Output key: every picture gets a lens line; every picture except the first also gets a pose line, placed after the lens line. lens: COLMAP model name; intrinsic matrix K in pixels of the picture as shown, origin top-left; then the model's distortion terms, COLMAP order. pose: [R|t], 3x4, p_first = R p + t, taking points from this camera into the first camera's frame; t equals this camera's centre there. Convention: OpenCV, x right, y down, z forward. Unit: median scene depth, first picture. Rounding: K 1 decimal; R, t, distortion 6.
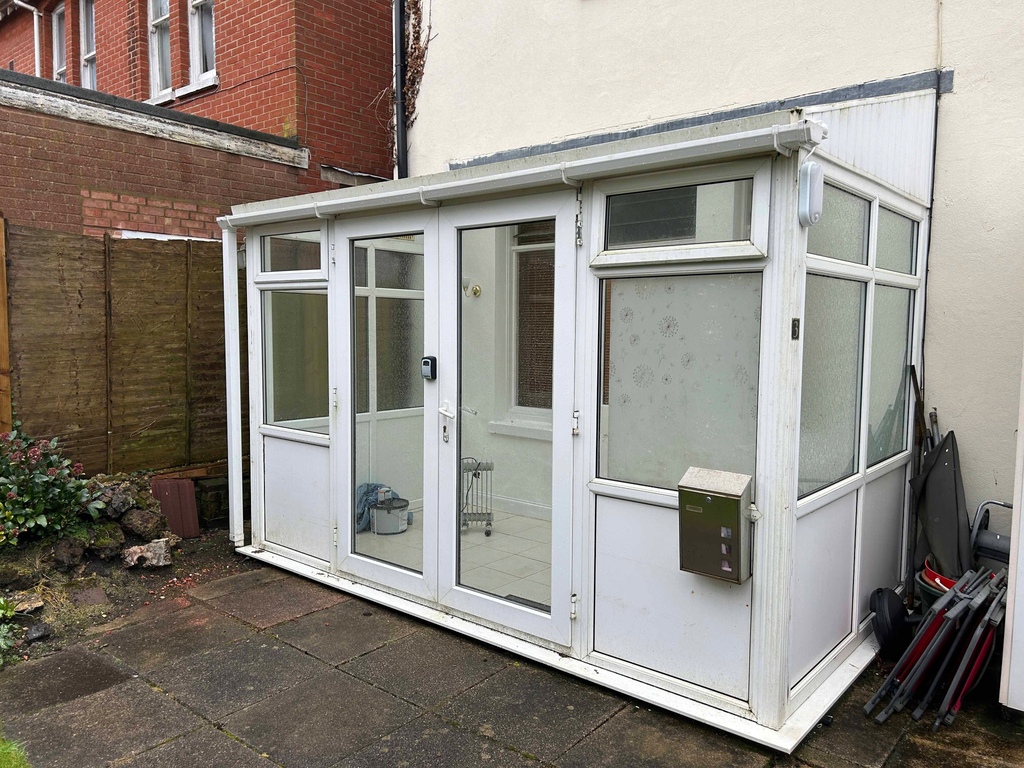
lens RADIAL K [[760.0, 0, 514.5], [0, 760.0, 379.2], [0, 0, 1]] dist [0.058951, -0.014486]
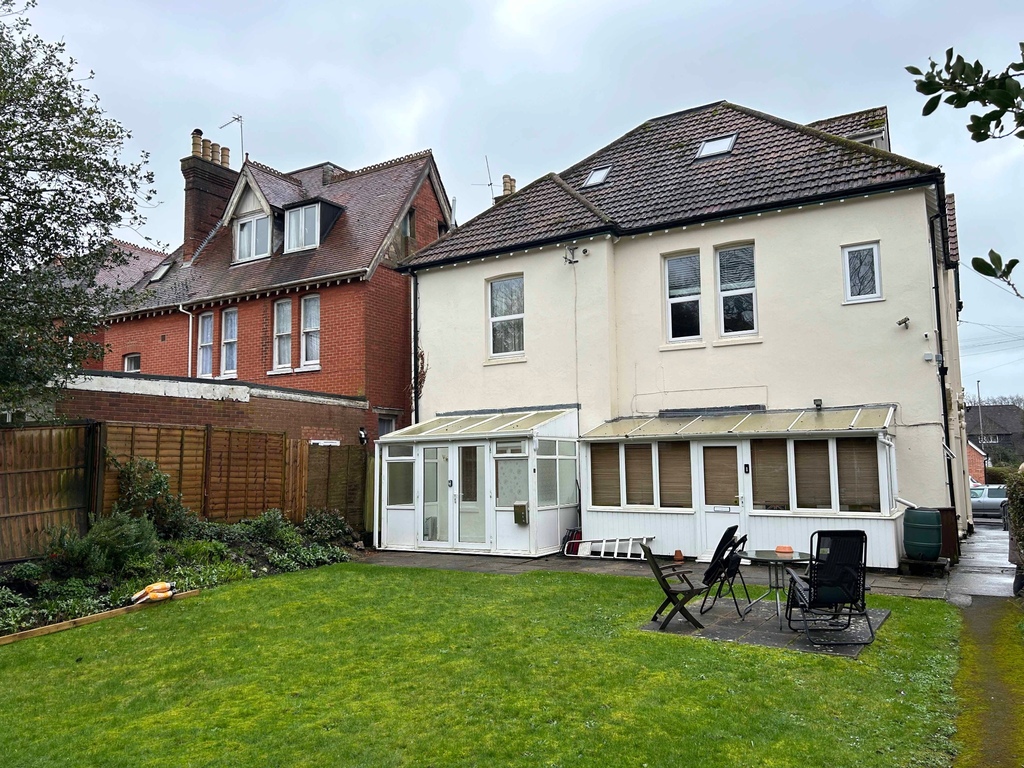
lens RADIAL K [[760.0, 0, 512.5], [0, 760.0, 384.2], [0, 0, 1]] dist [0.058951, -0.014486]
pose [[0.986984, -0.007181, 0.160660, -0.325291], [0.036361, 0.983098, -0.179435, 0.150809], [-0.156656, 0.182941, 0.970562, -2.219659]]
